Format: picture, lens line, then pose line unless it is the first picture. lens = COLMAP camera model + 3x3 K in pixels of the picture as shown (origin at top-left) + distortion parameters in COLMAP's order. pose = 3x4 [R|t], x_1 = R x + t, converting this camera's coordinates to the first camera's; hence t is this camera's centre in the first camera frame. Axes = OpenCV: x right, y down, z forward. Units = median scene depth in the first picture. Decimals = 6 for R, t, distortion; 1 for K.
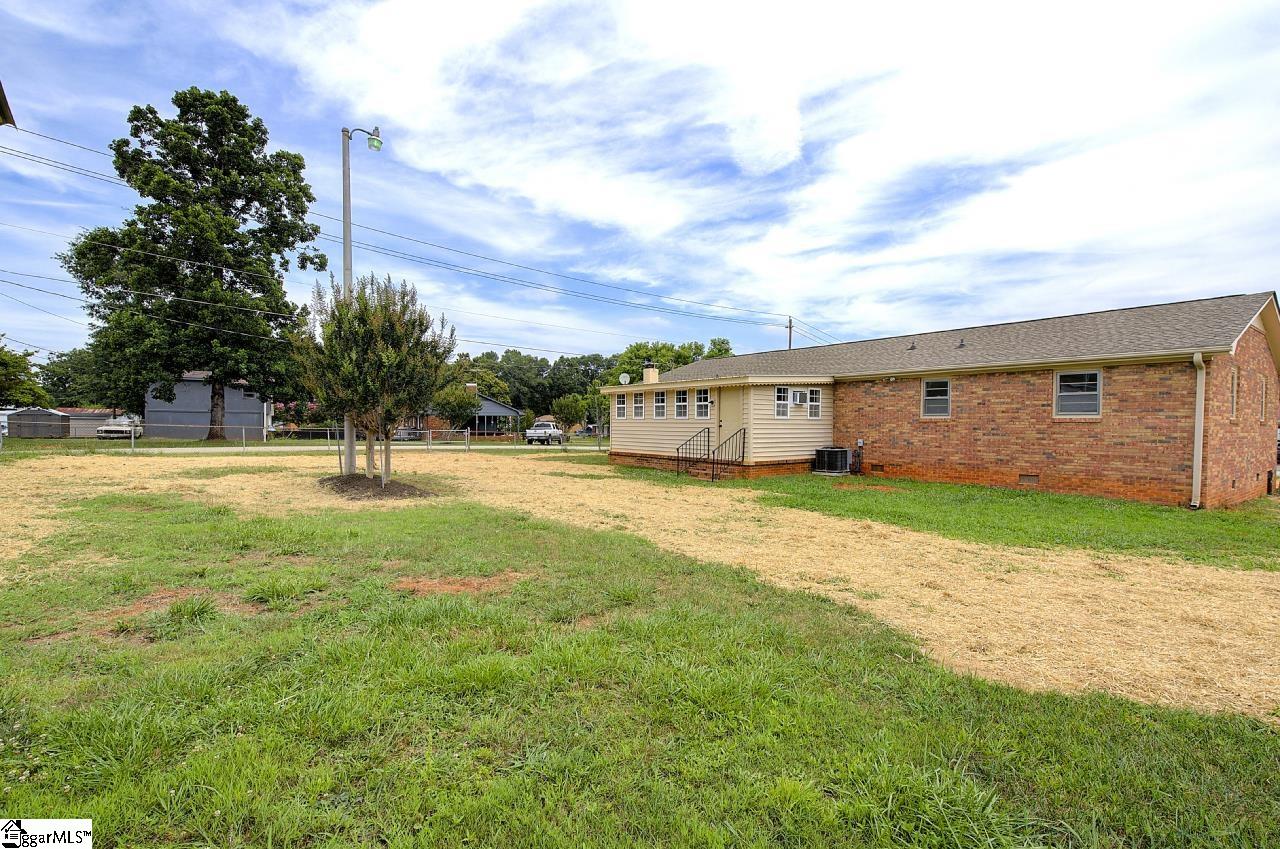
lens RADIAL K [[567.5, 0, 639.5], [0, 567.5, 436.6], [0, 0, 1]] dist [-0.001460, 0.007729]
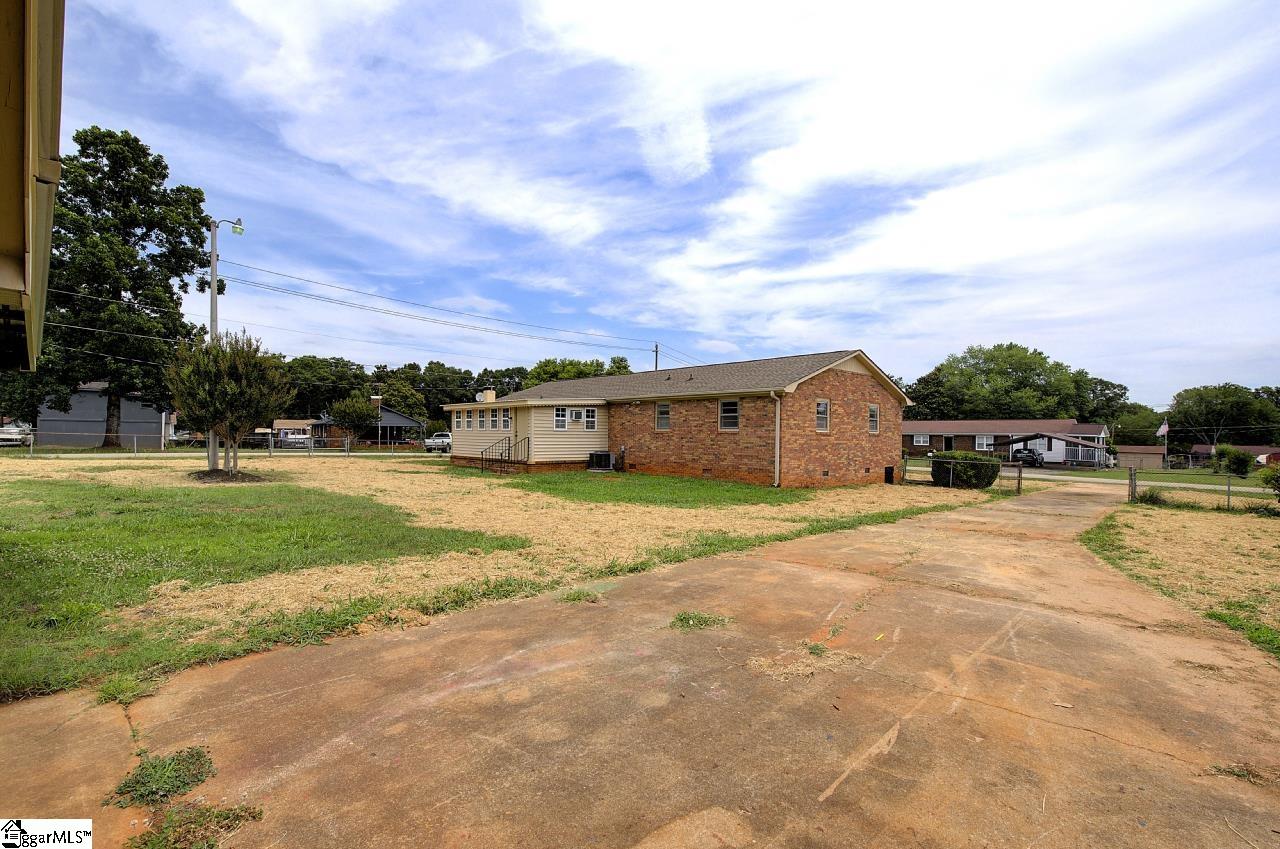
lens RADIAL K [[567.5, 0, 639.5], [0, 567.5, 436.6], [0, 0, 1]] dist [-0.001460, 0.007729]
pose [[0.994717, 0.003919, 0.102584, 0.145718], [-0.001901, 0.999803, -0.019758, 0.004802], [-0.102641, 0.019458, 0.994528, -0.185314]]
